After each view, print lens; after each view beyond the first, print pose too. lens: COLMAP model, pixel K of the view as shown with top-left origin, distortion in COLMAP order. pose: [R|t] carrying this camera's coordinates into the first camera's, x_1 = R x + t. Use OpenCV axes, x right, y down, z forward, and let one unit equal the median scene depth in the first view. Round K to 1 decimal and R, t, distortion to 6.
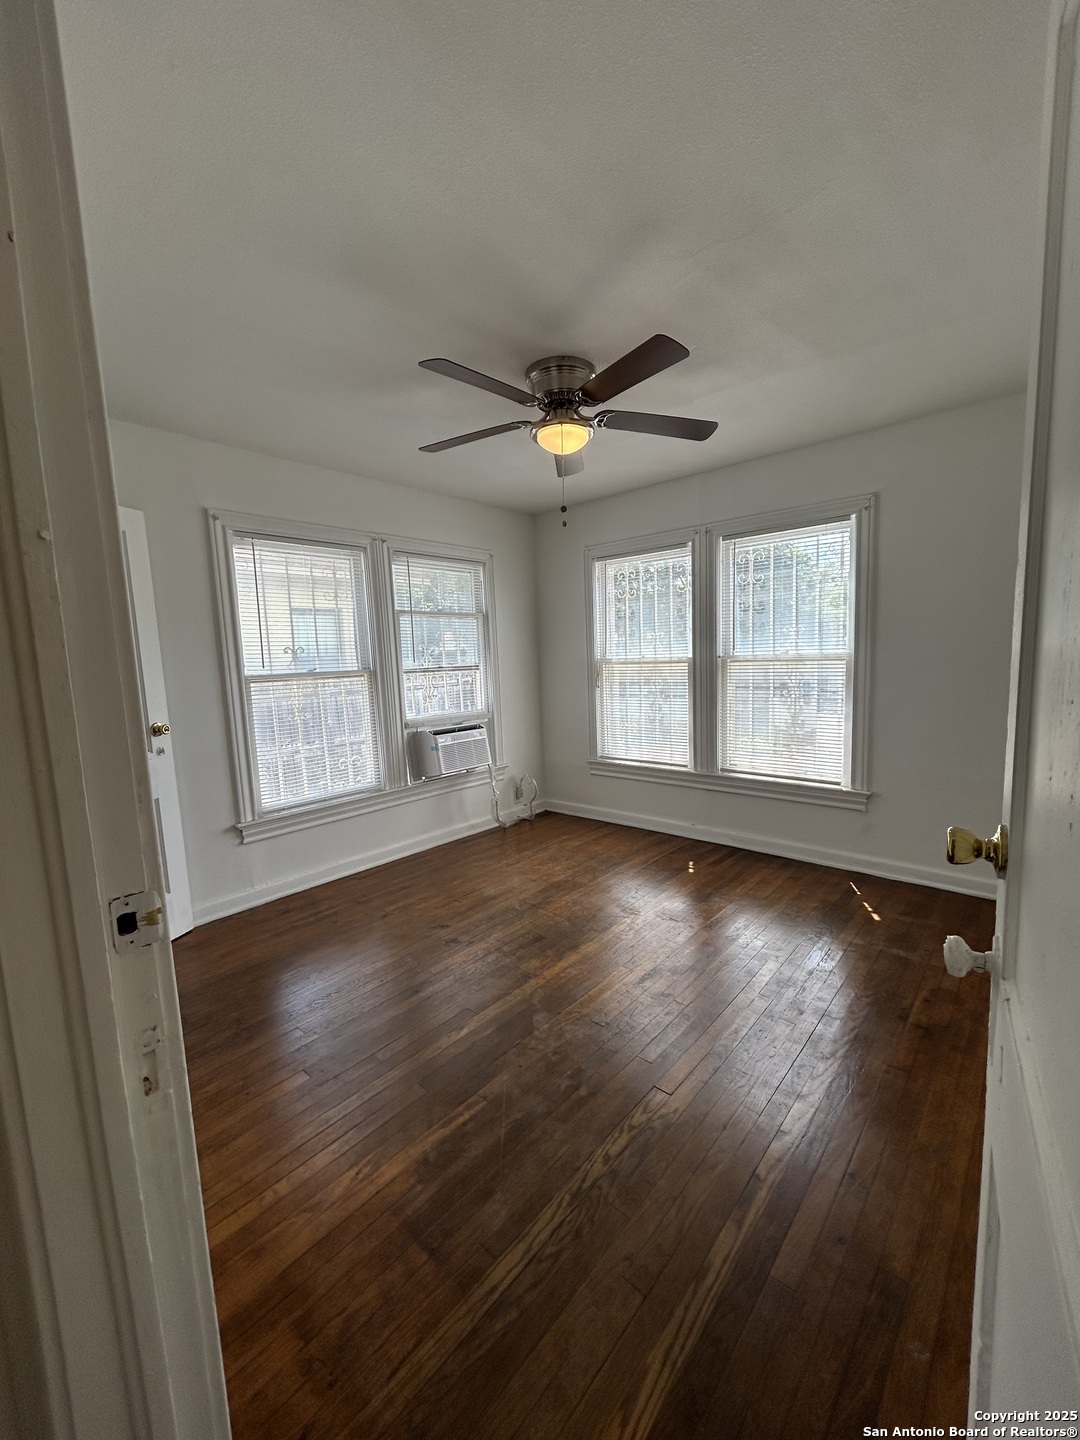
lens RADIAL K [[583.0, 0, 542.0], [0, 583.0, 719.7], [0, 0, 1]] dist [-0.001292, -0.000073]
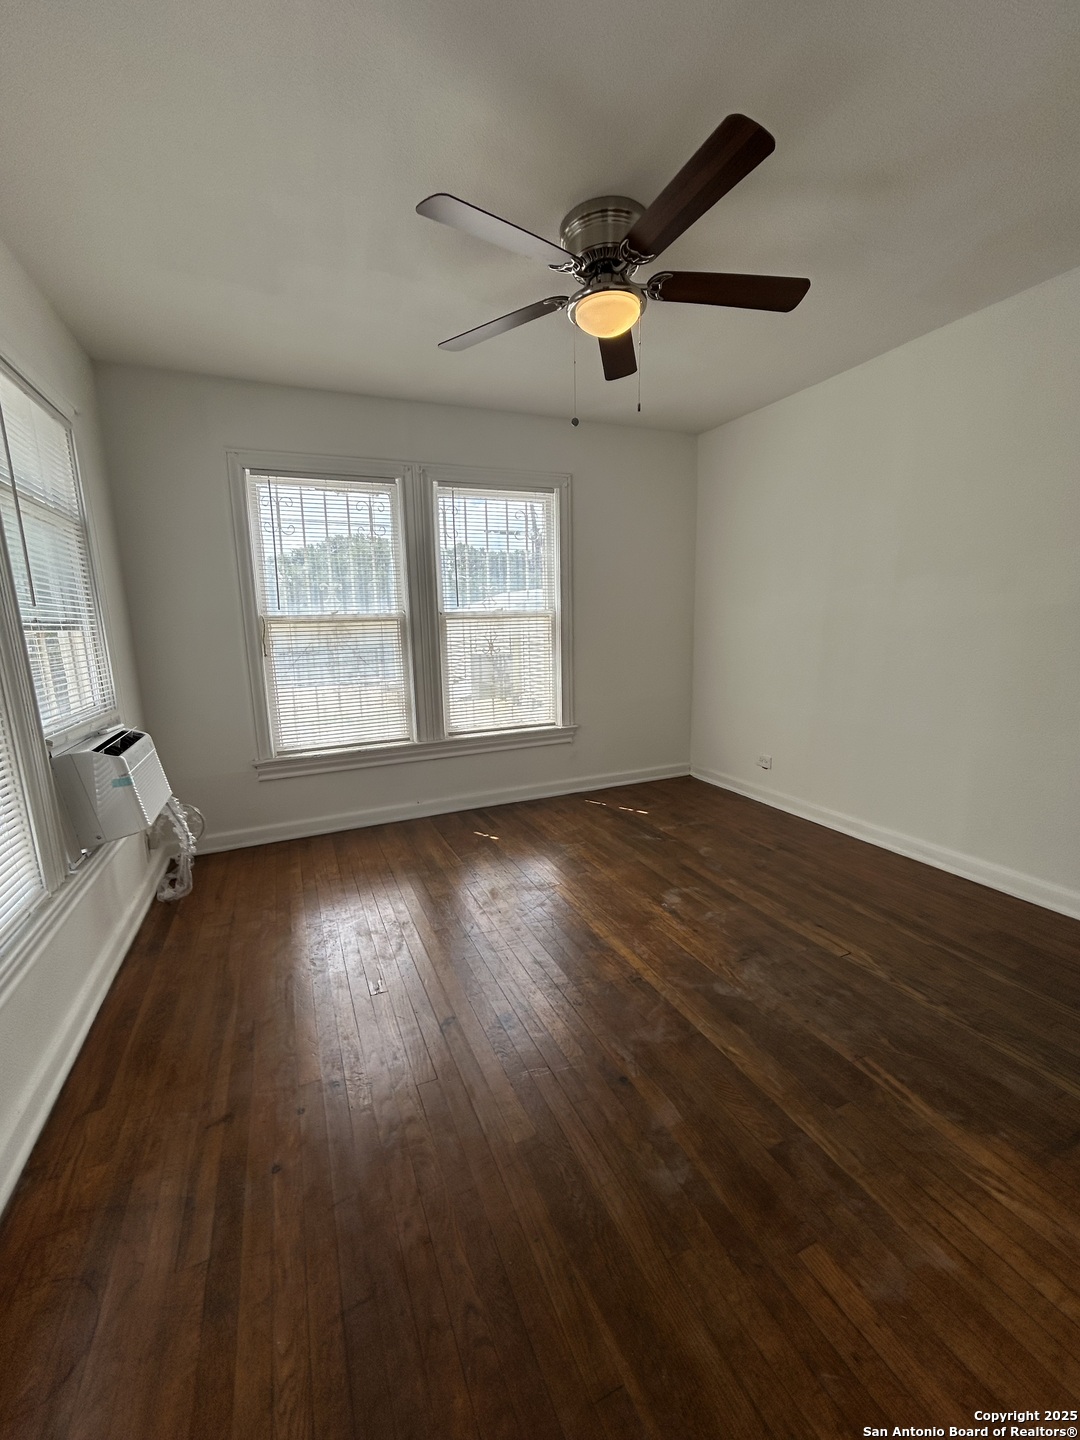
lens RADIAL K [[583.0, 0, 542.0], [0, 583.0, 719.7], [0, 0, 1]] dist [-0.001292, -0.000073]
pose [[0.415076, -0.133619, 0.899921, -0.552786], [0.114479, 0.988965, 0.094038, -0.010026], [-0.902556, 0.063989, 0.425792, 0.536310]]
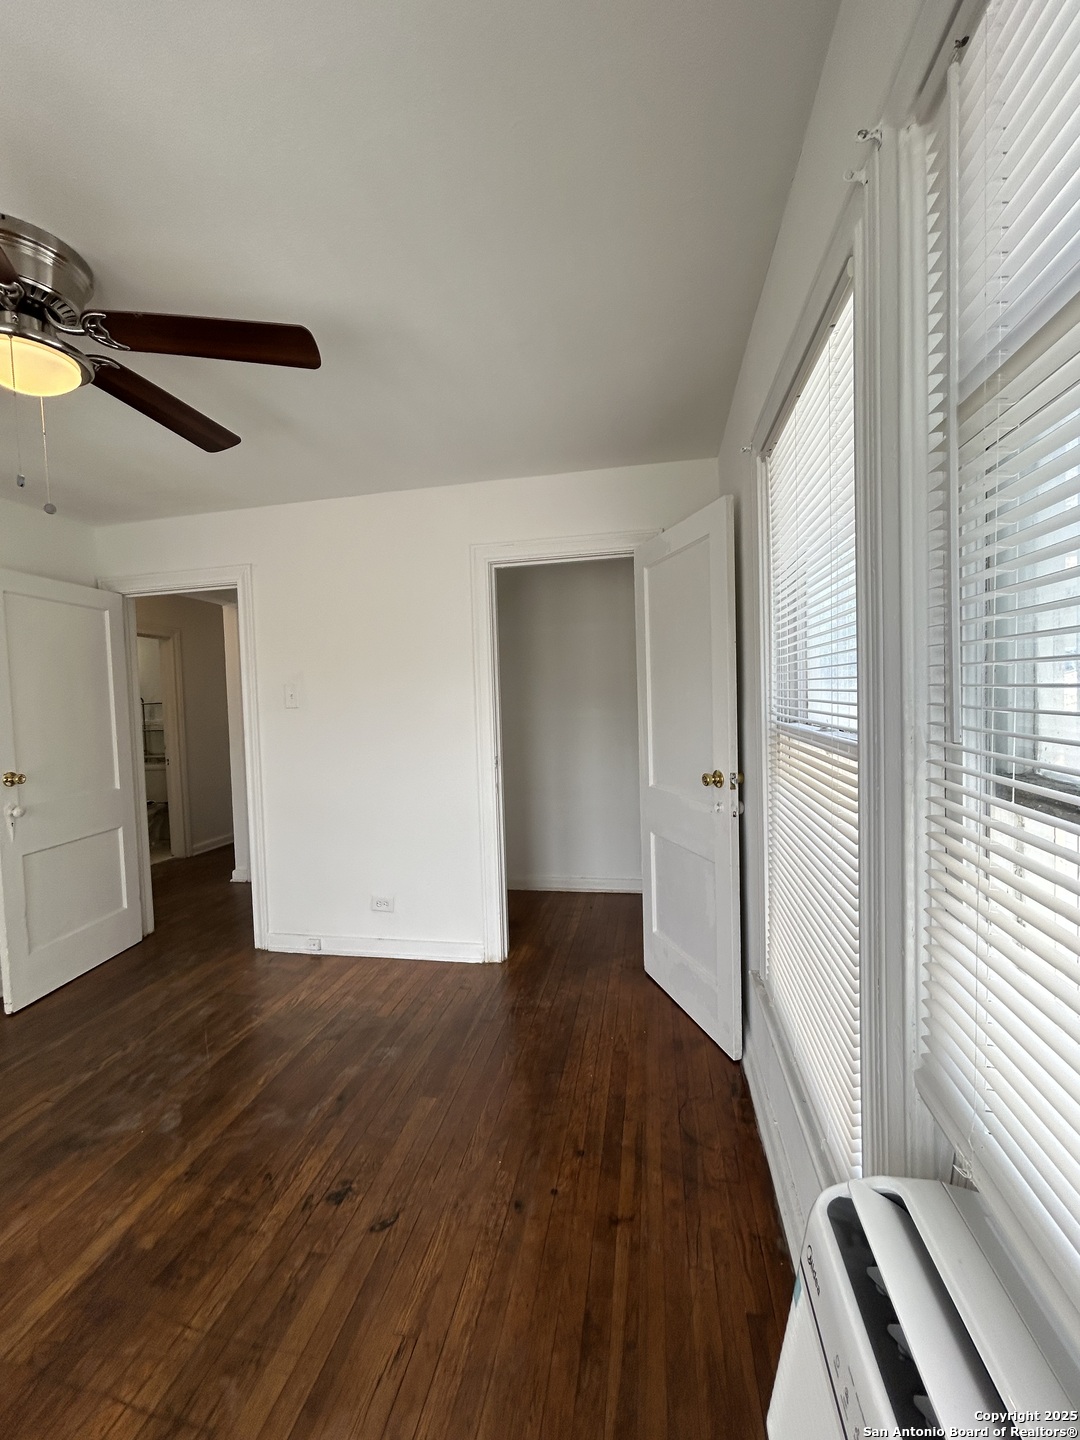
lens RADIAL K [[583.0, 0, 542.0], [0, 583.0, 719.7], [0, 0, 1]] dist [-0.001292, -0.000073]
pose [[-0.857149, 0.086185, -0.507806, -0.057134], [0.006317, 0.987586, 0.156951, -0.151589], [0.515029, 0.131322, -0.847053, 1.252281]]
